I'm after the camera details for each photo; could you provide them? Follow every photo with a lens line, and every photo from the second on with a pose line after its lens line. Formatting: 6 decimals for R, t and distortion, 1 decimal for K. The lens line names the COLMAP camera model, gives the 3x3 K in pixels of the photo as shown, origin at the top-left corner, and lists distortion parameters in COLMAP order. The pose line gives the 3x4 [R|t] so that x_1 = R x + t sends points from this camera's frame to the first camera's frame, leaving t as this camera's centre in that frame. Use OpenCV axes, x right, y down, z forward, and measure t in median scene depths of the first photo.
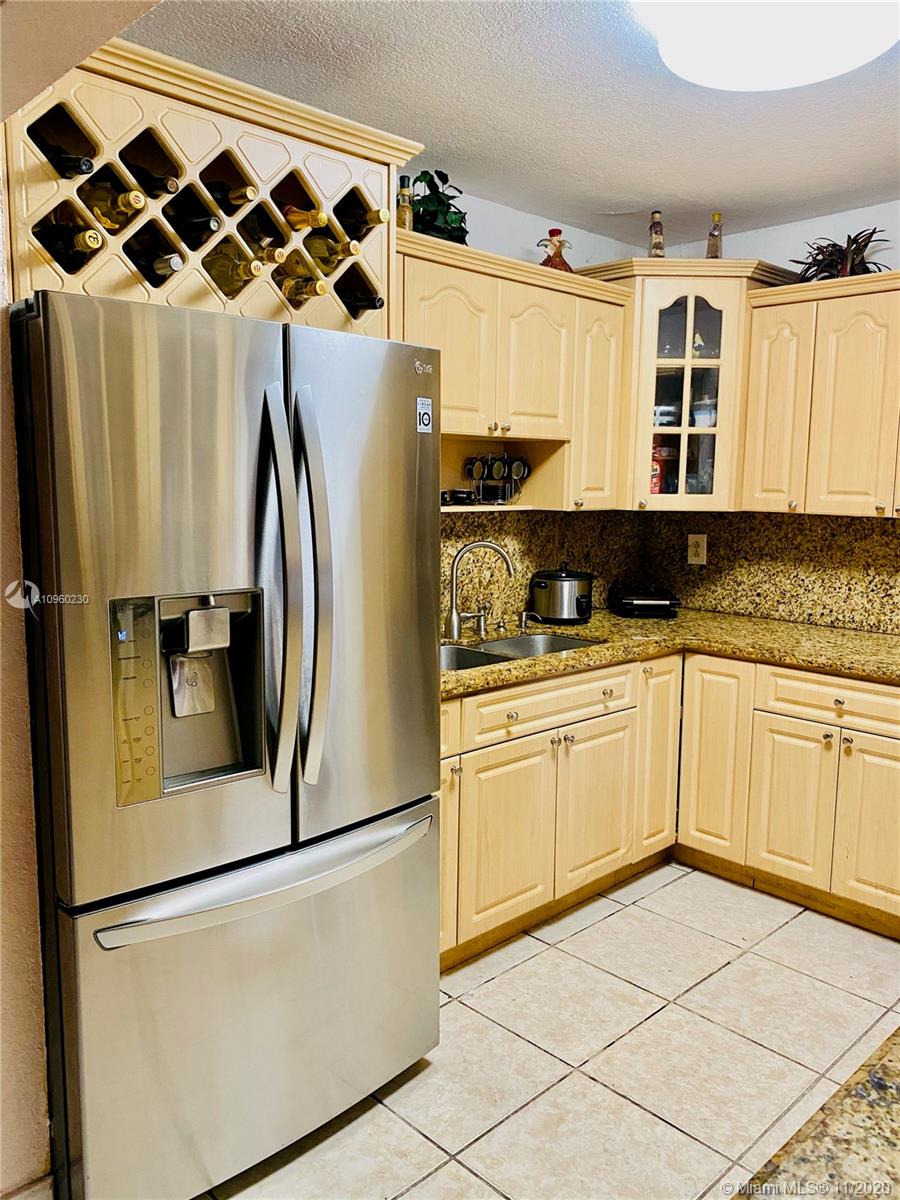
lens RADIAL K [[940.0, 0, 451.3], [0, 940.0, 599.7], [0, 0, 1]] dist [0.001307, 0.007598]
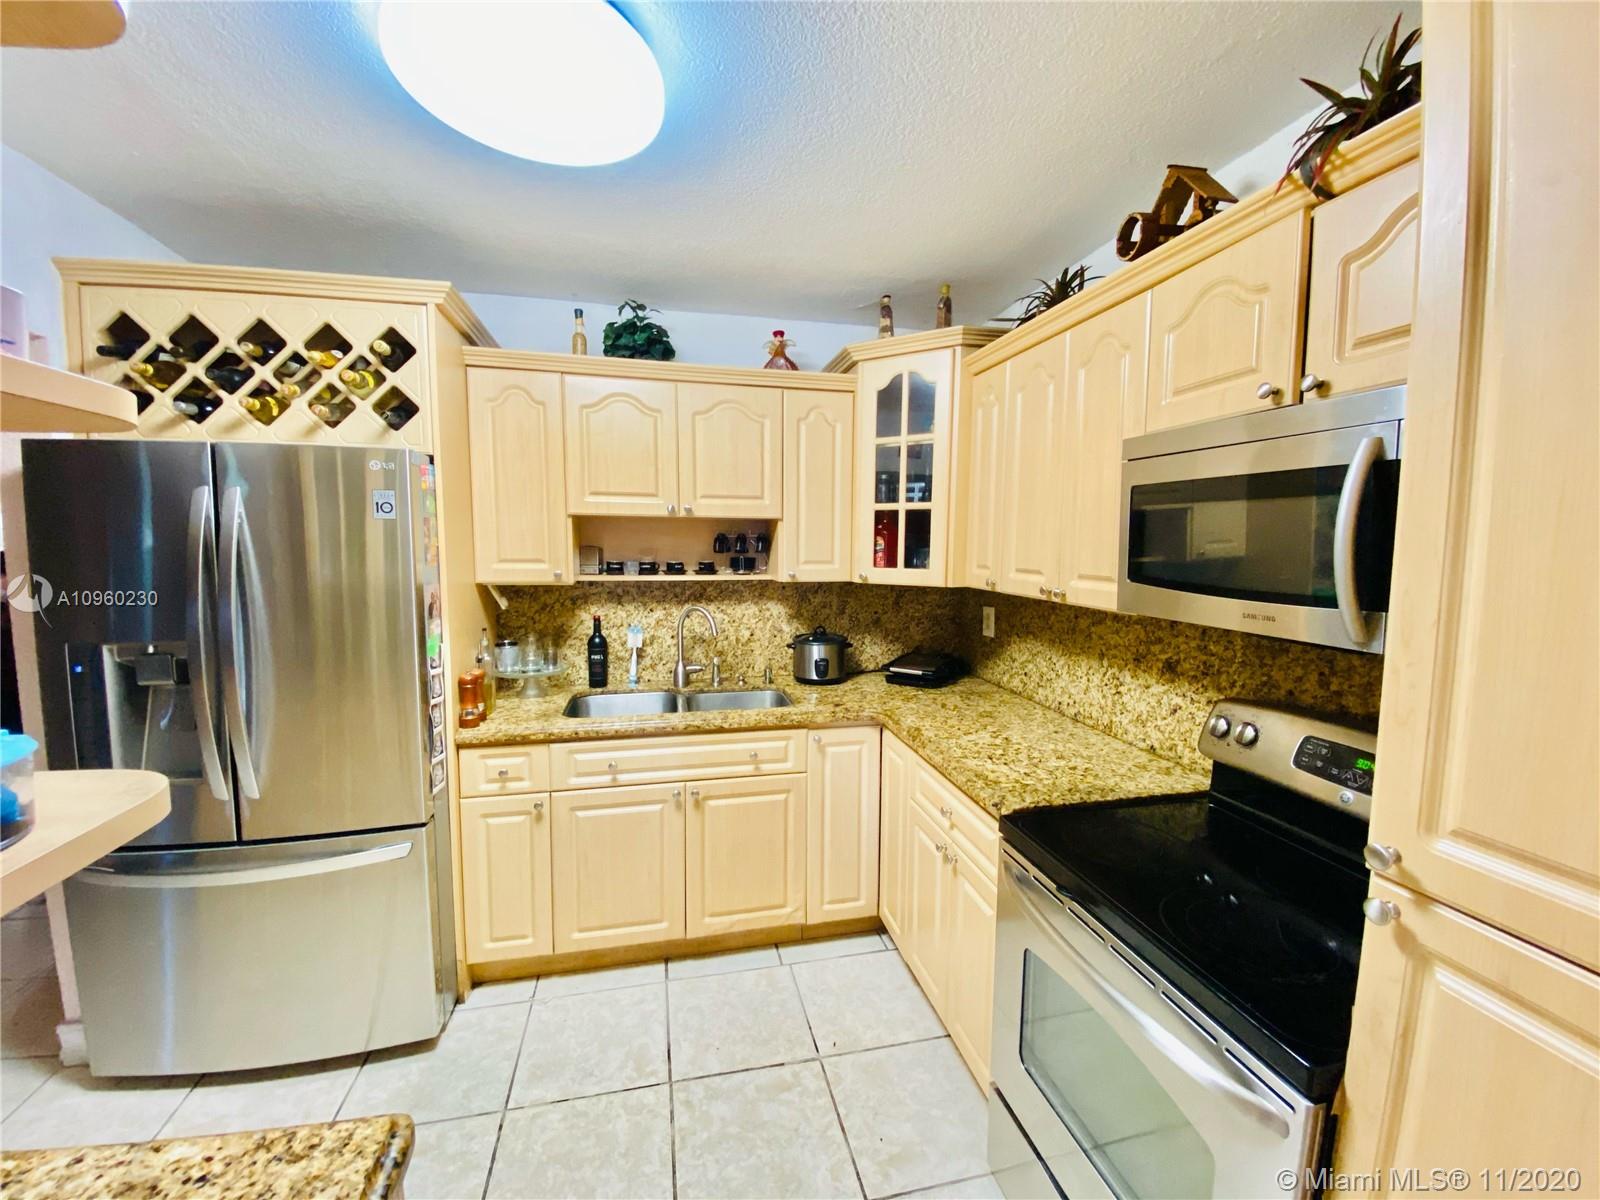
lens RADIAL K [[658.5, 0, 803.1], [0, 658.5, 599.6], [0, 0, 1]] dist [0.000205, -0.002112]
pose [[0.853253, 0.044935, -0.519558, 0.533494], [-0.064315, 0.997742, -0.019332, -0.059214], [0.517516, 0.049911, 0.854216, 0.350174]]
